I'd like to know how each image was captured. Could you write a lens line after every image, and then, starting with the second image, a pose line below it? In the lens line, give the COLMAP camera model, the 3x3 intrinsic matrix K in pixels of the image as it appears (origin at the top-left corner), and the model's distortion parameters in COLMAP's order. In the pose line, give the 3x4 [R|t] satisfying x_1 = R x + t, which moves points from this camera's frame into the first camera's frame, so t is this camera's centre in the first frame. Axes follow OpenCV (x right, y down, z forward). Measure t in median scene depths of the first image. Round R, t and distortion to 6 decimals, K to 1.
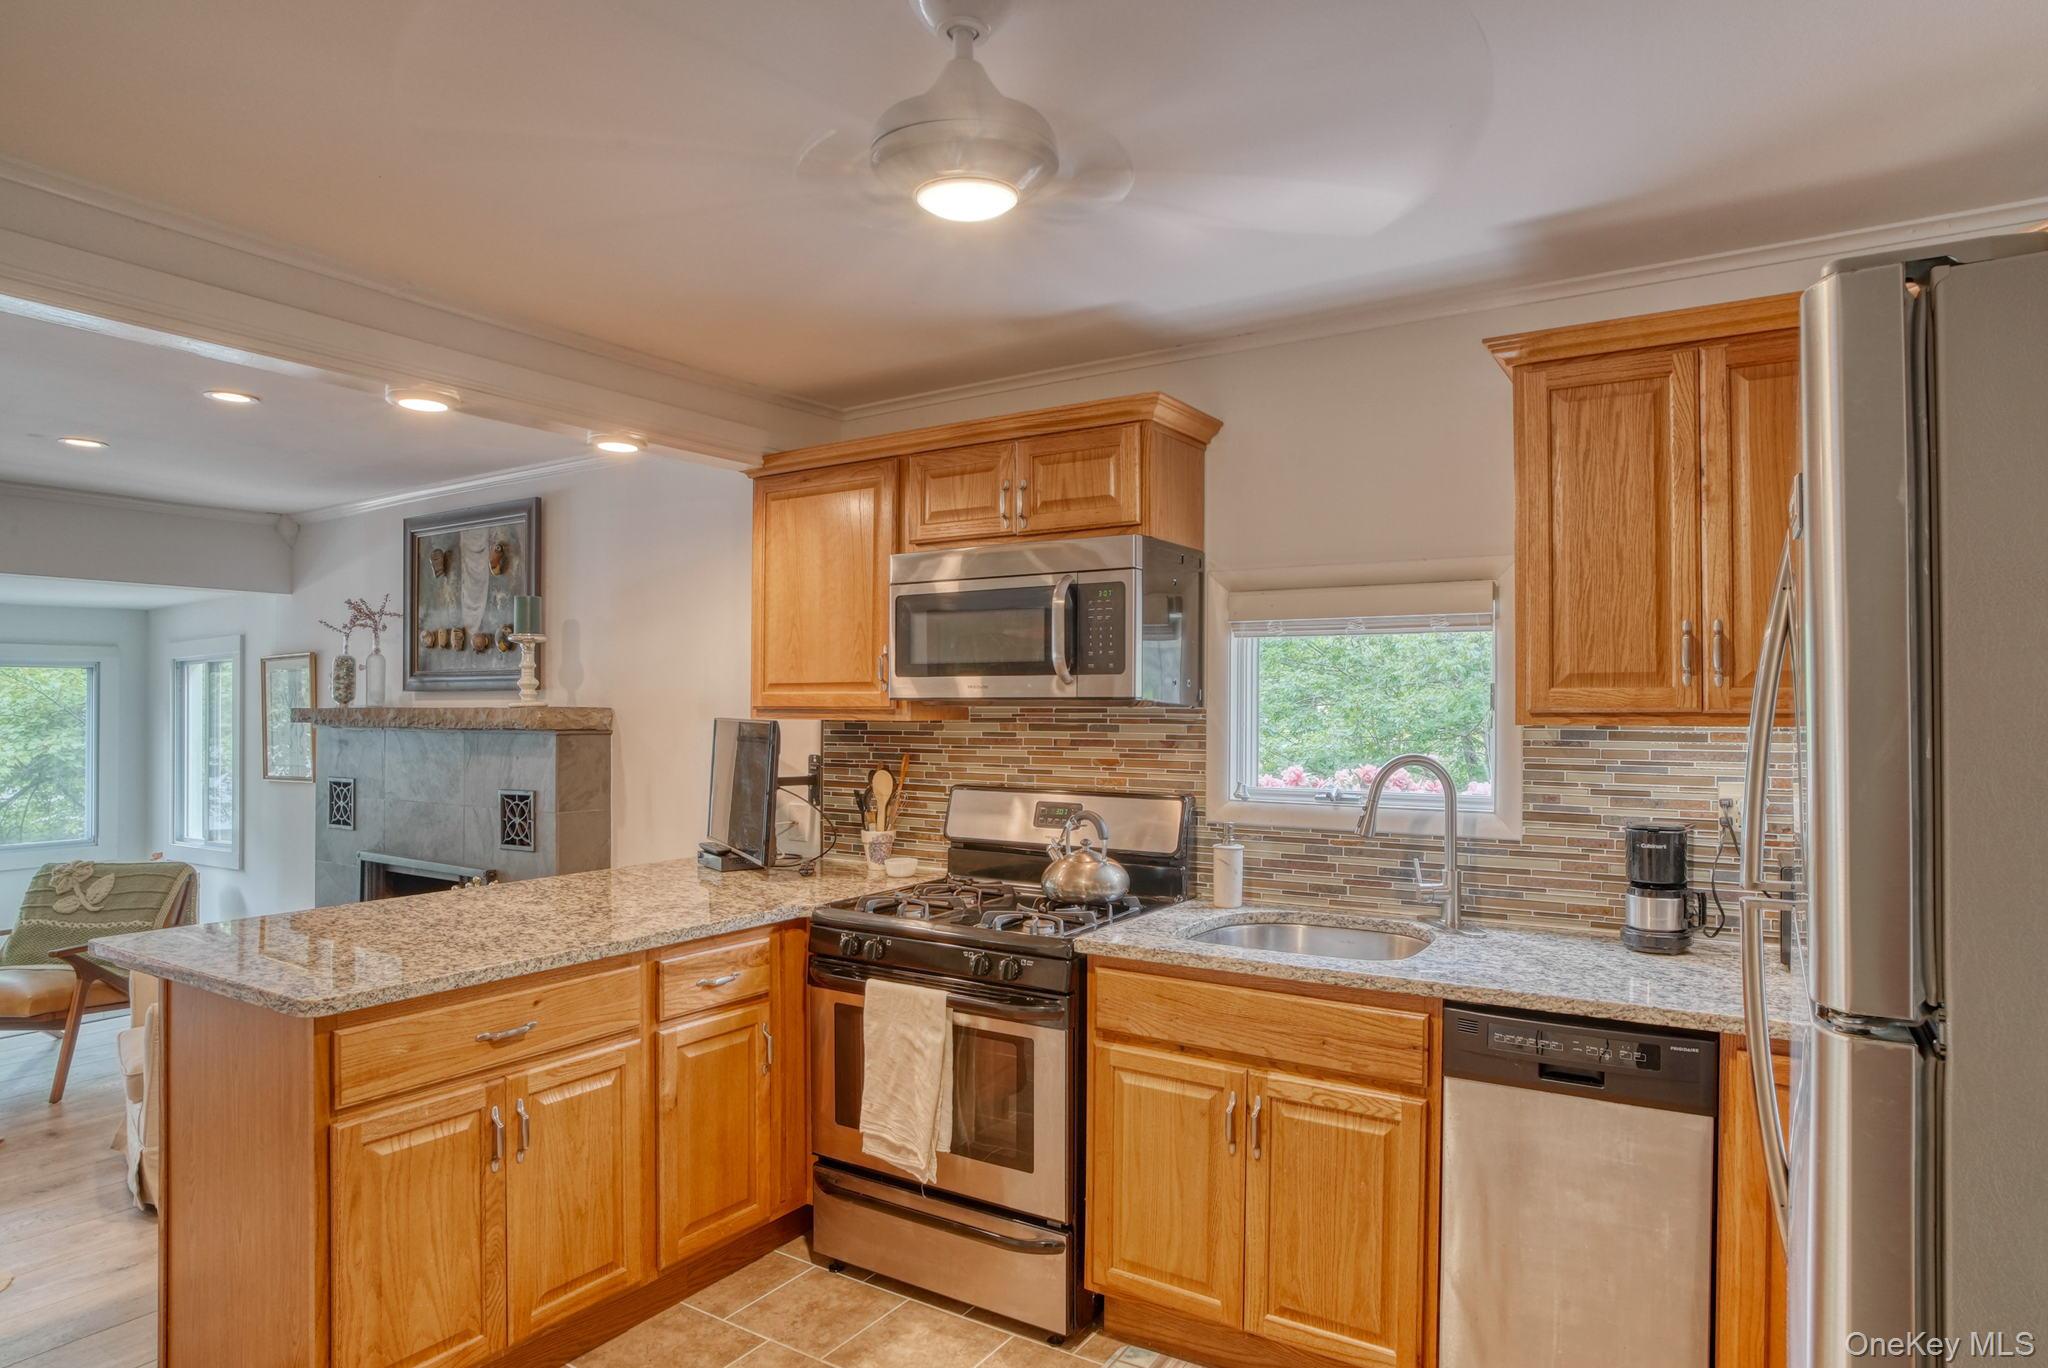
lens RADIAL K [[1138.2, 0, 1026.0], [0, 1138.2, 671.4], [0, 0, 1]] dist [-0.016637, 0.030434]
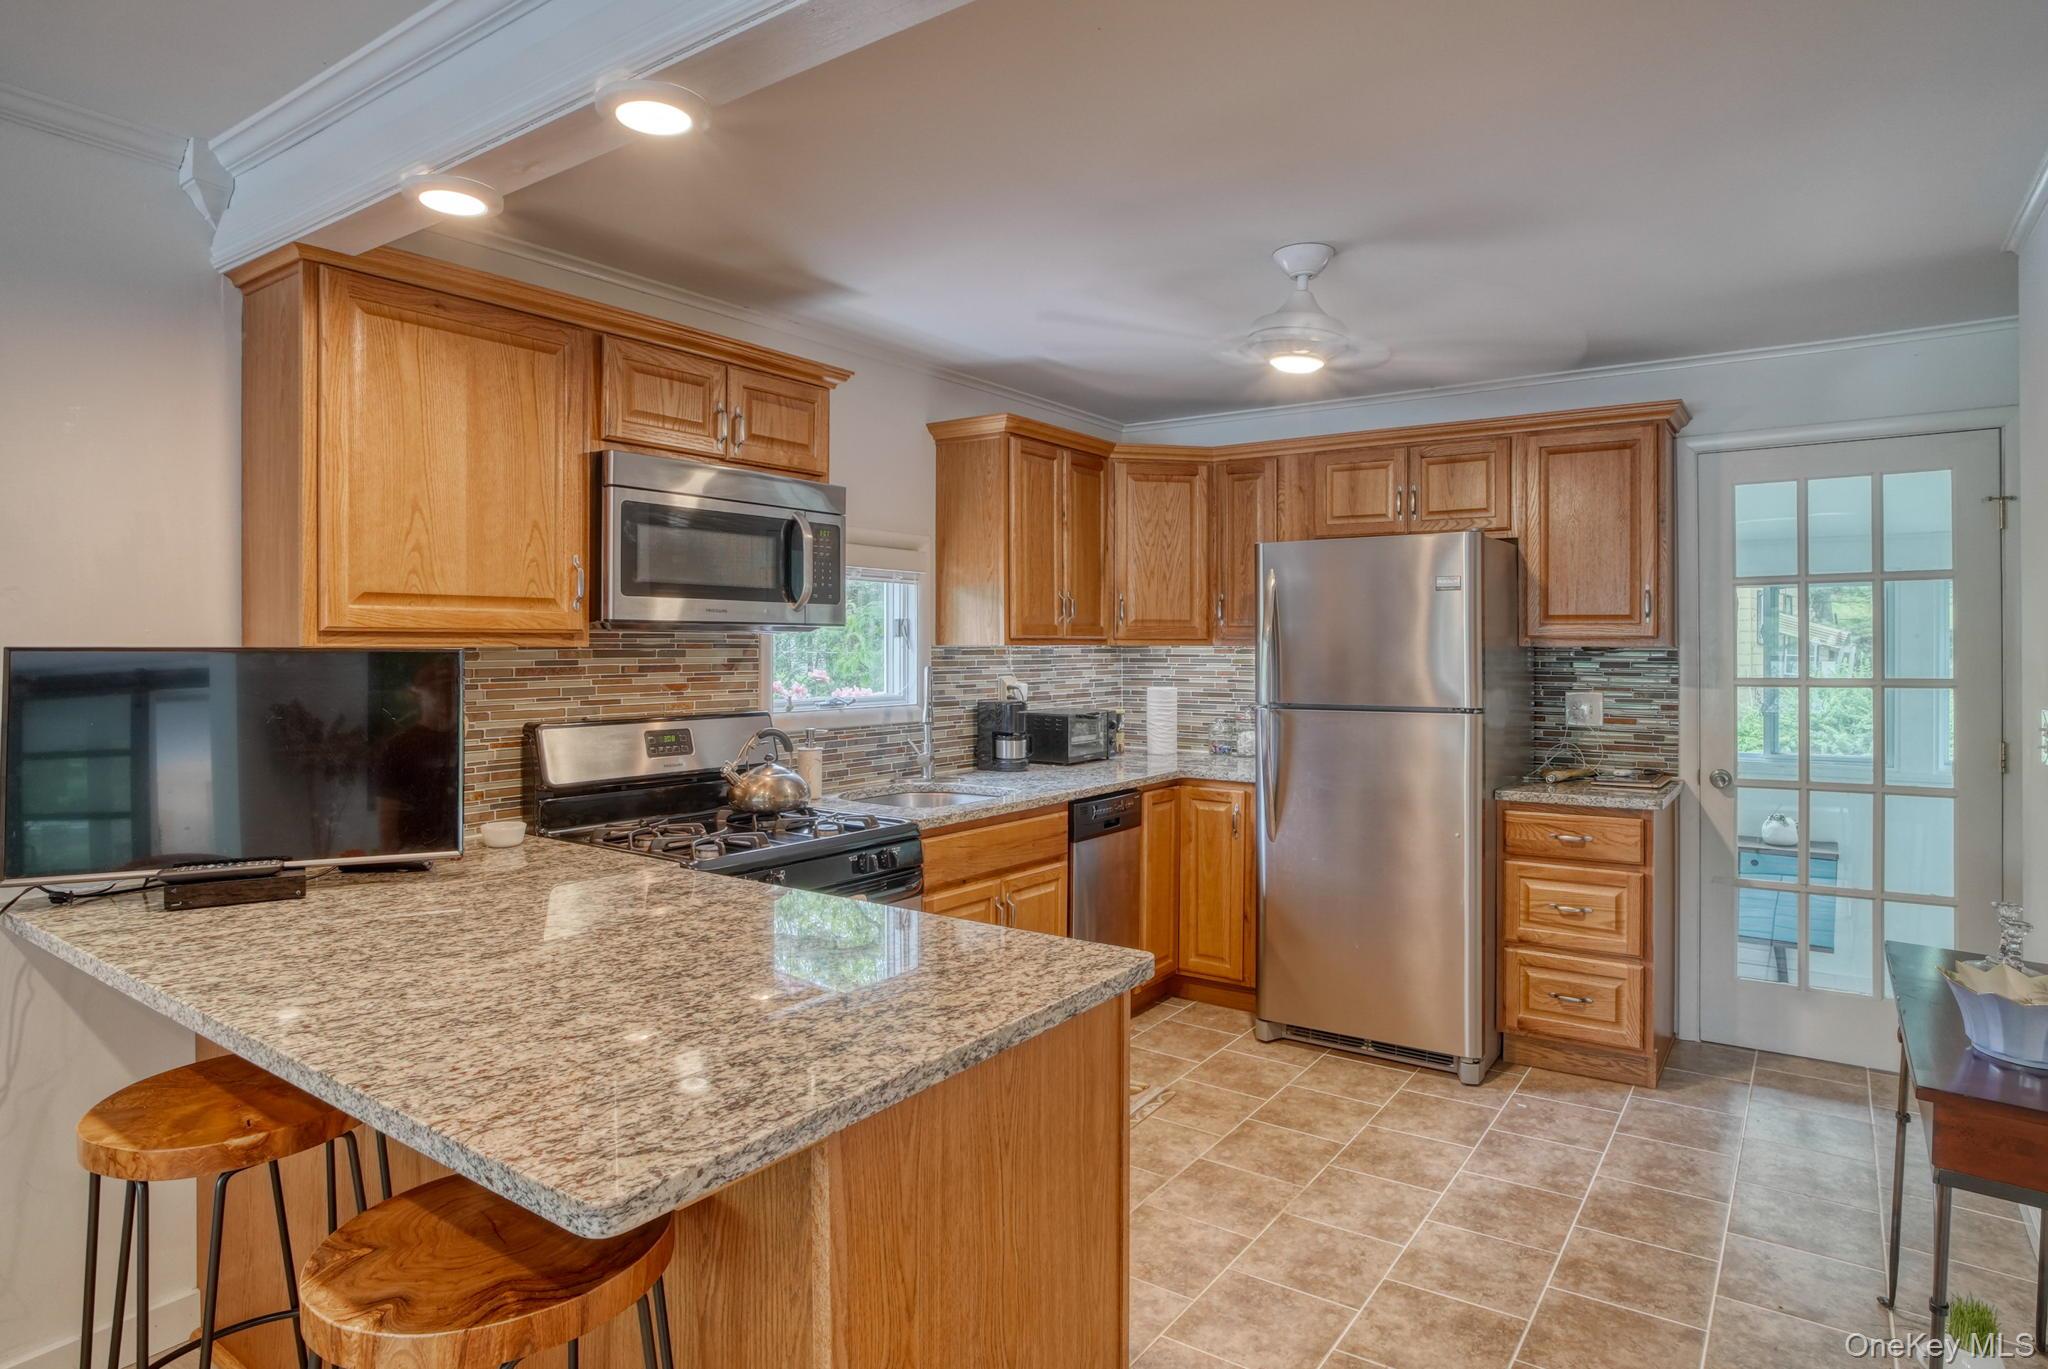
lens RADIAL K [[1164.1, 0, 1023.6], [0, 1164.1, 626.6], [0, 0, 1]] dist [-0.001695, -0.000117]
pose [[0.069969, 0.010781, 0.997491, -0.939728], [-0.038569, 0.999223, -0.008094, 0.022666], [-0.996803, -0.037906, 0.070330, 0.623424]]
